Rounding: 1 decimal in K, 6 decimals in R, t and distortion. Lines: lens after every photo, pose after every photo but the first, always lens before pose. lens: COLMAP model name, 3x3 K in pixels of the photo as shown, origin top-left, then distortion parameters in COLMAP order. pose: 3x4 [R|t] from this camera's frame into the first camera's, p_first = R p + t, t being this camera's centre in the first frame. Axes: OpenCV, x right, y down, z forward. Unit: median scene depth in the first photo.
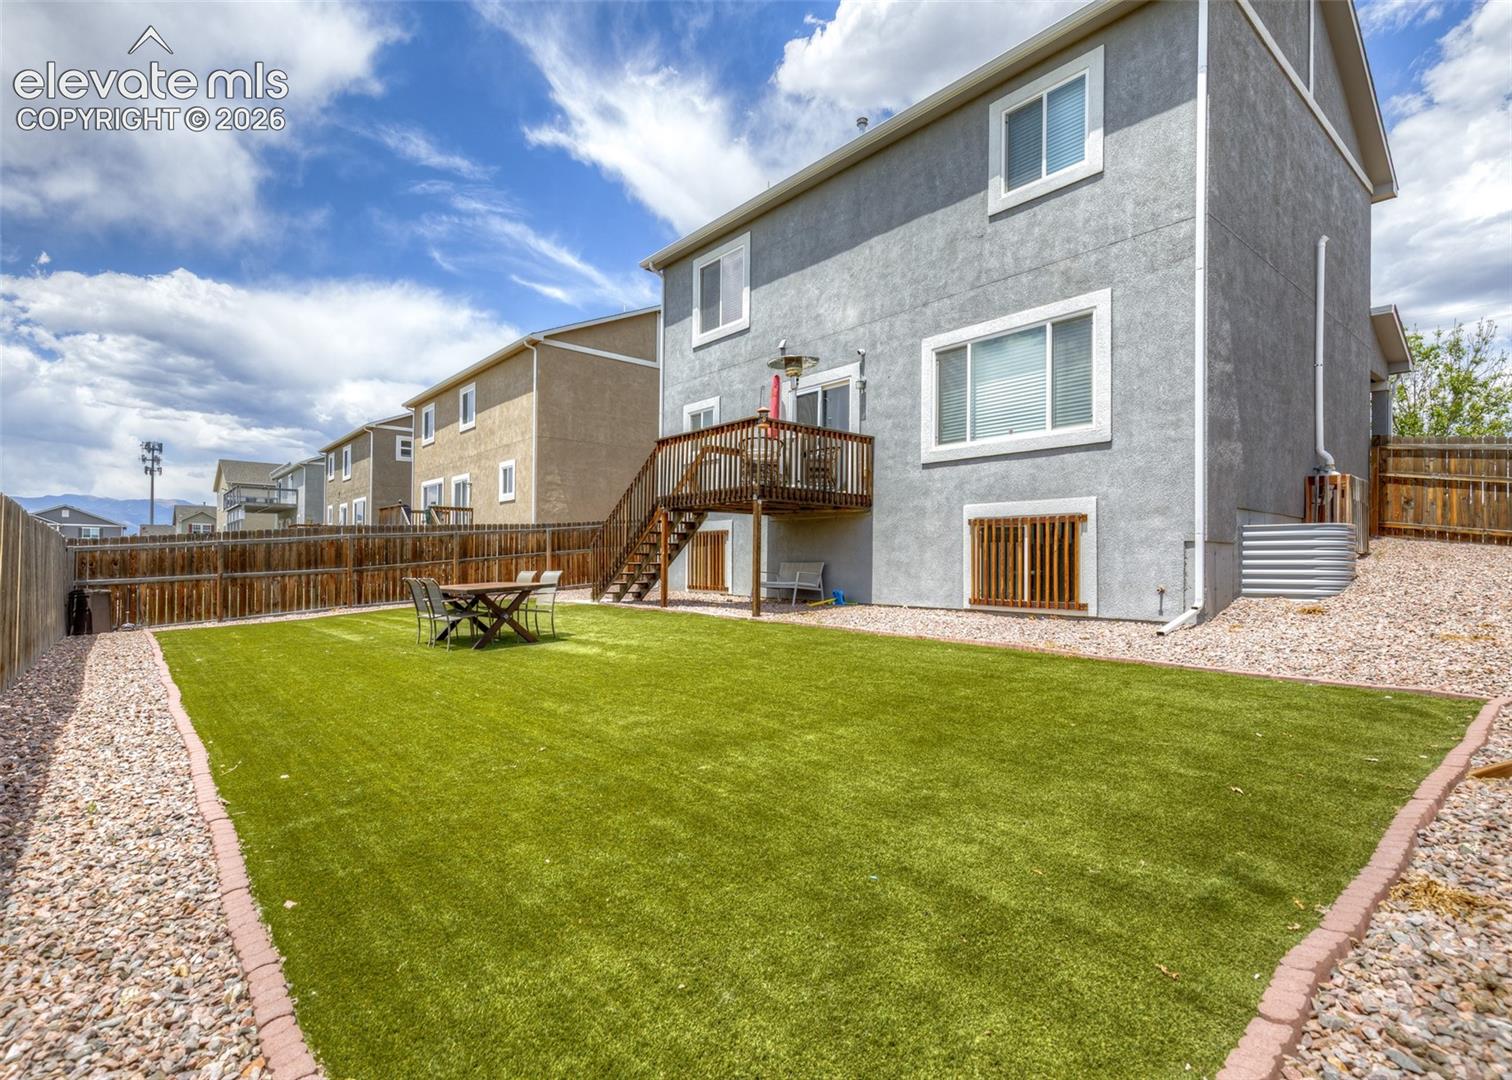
lens RADIAL K [[763.6, 0, 759.3], [0, 763.6, 561.1], [0, 0, 1]] dist [0.000152, 0.000039]
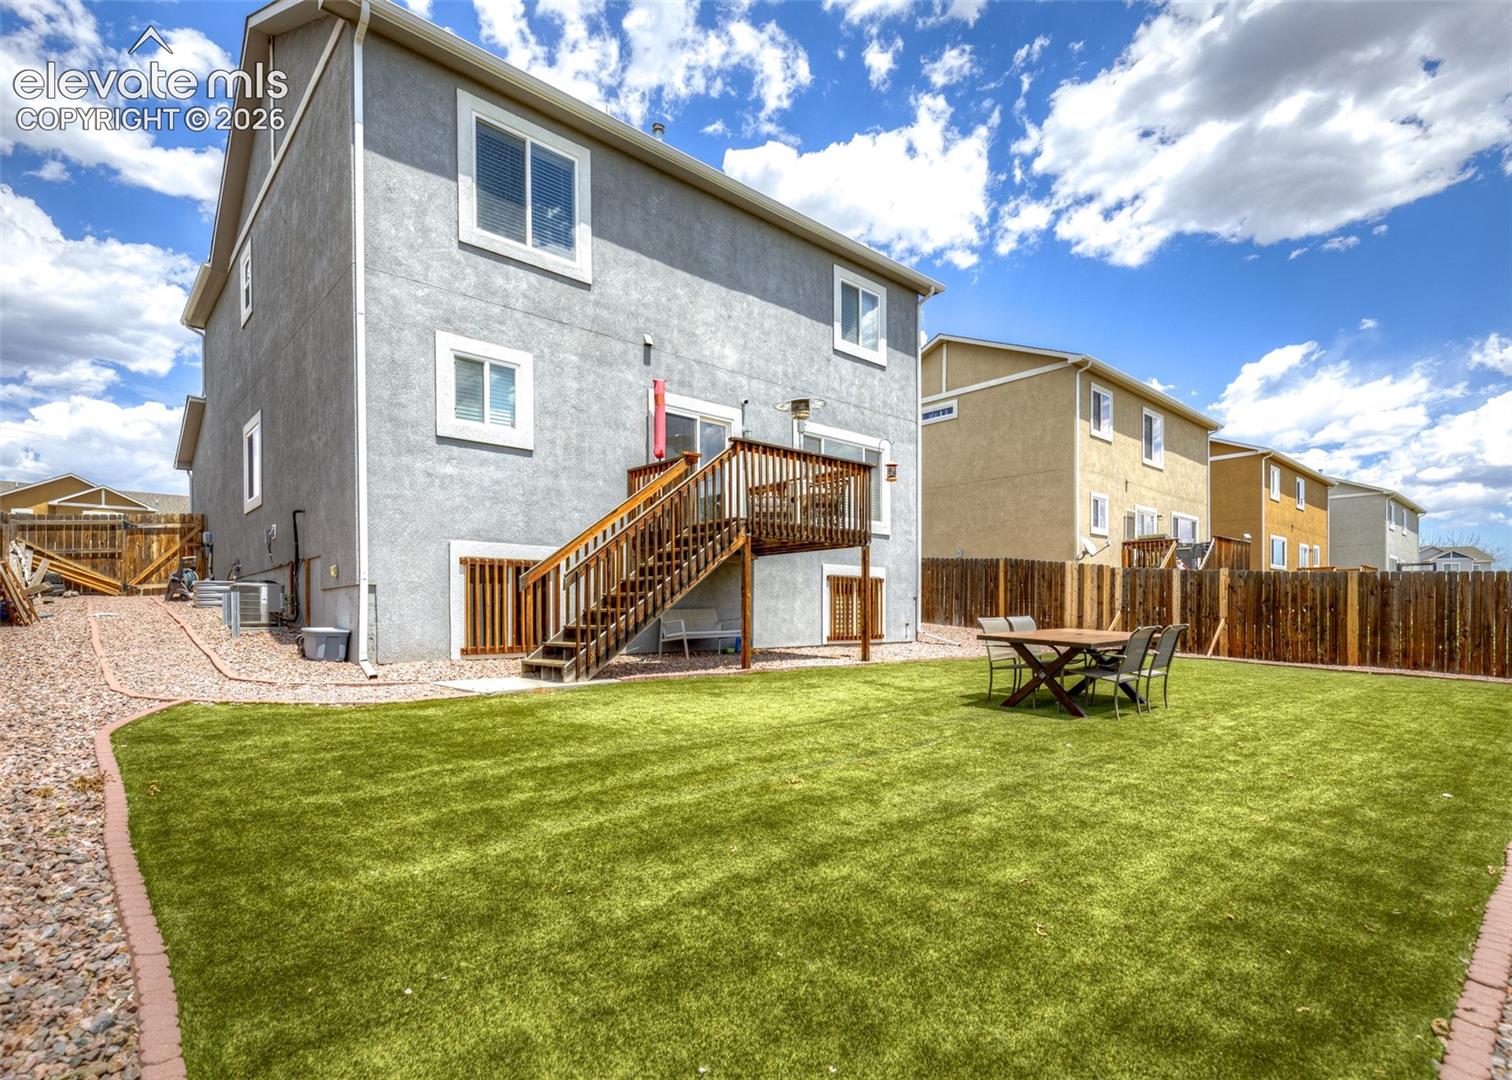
lens RADIAL K [[704.5, 0, 768.3], [0, 704.5, 618.7], [0, 0, 1]] dist [0.000451, 0.000087]
pose [[-0.022179, -0.020661, 0.999541, -0.834328], [-0.007219, 0.999764, 0.020506, -0.004739], [-0.999728, -0.006761, -0.022323, 1.018108]]
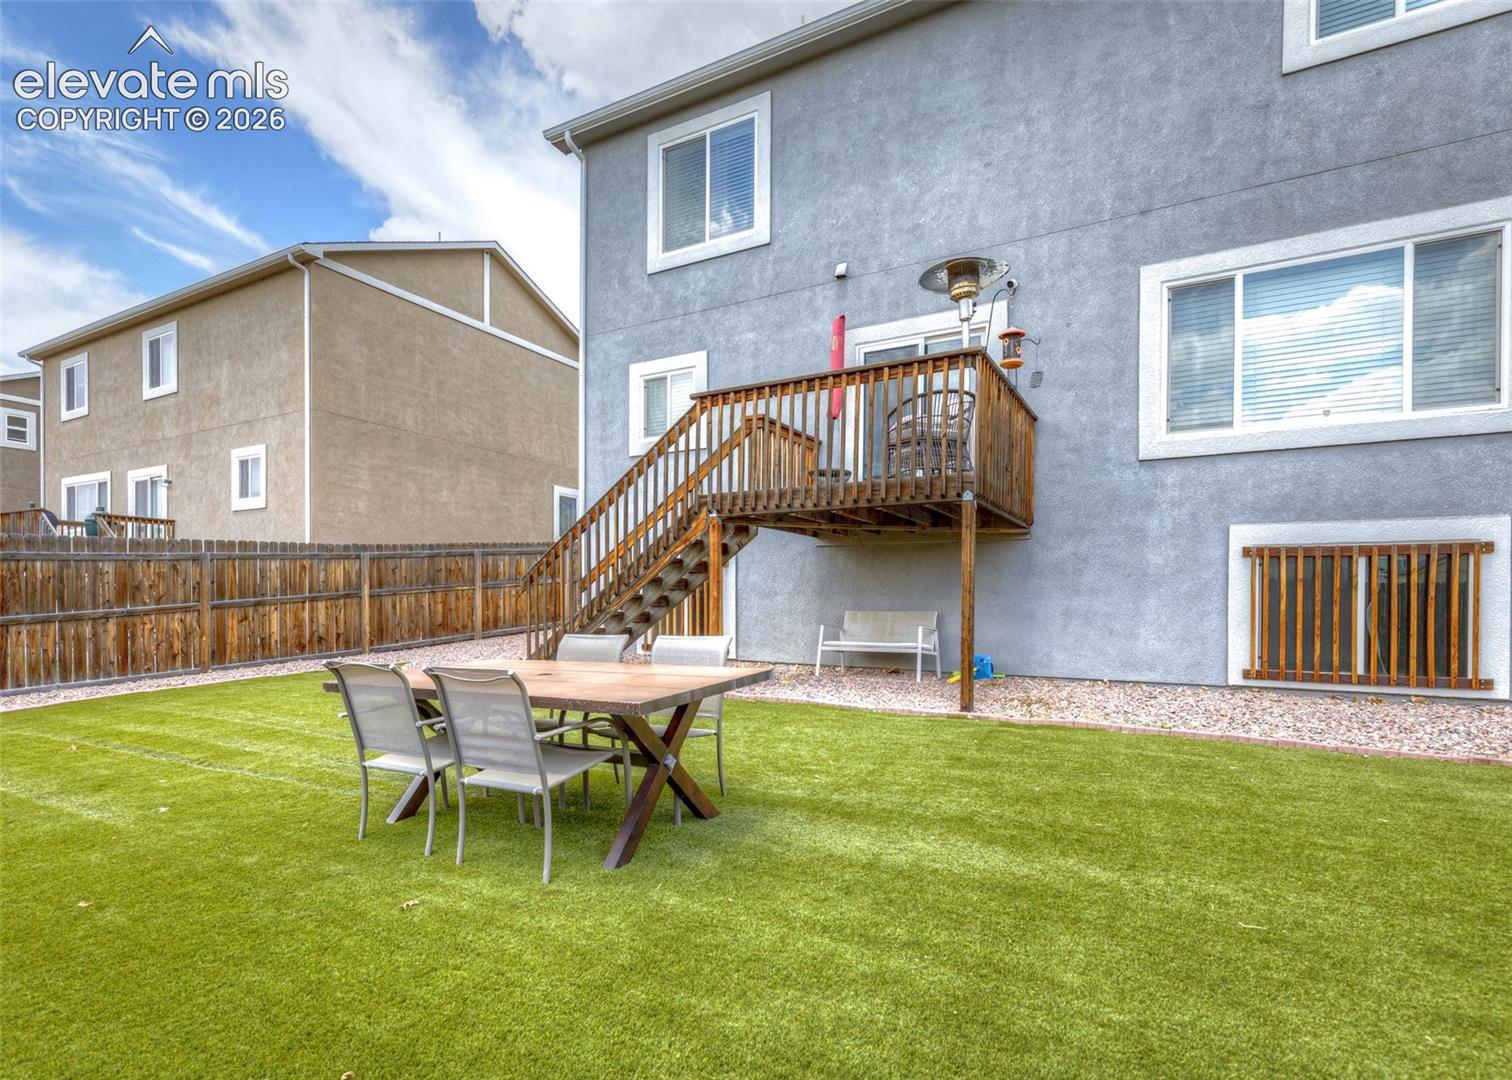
lens RADIAL K [[780.9, 0, 714.3], [0, 780.9, 608.3], [0, 0, 1]] dist [0.001590, 0.000568]
pose [[0.945075, -0.007292, 0.326772, -0.329687], [0.001051, 0.999814, 0.019272, -0.014869], [-0.326852, -0.017870, 0.944907, 0.471145]]
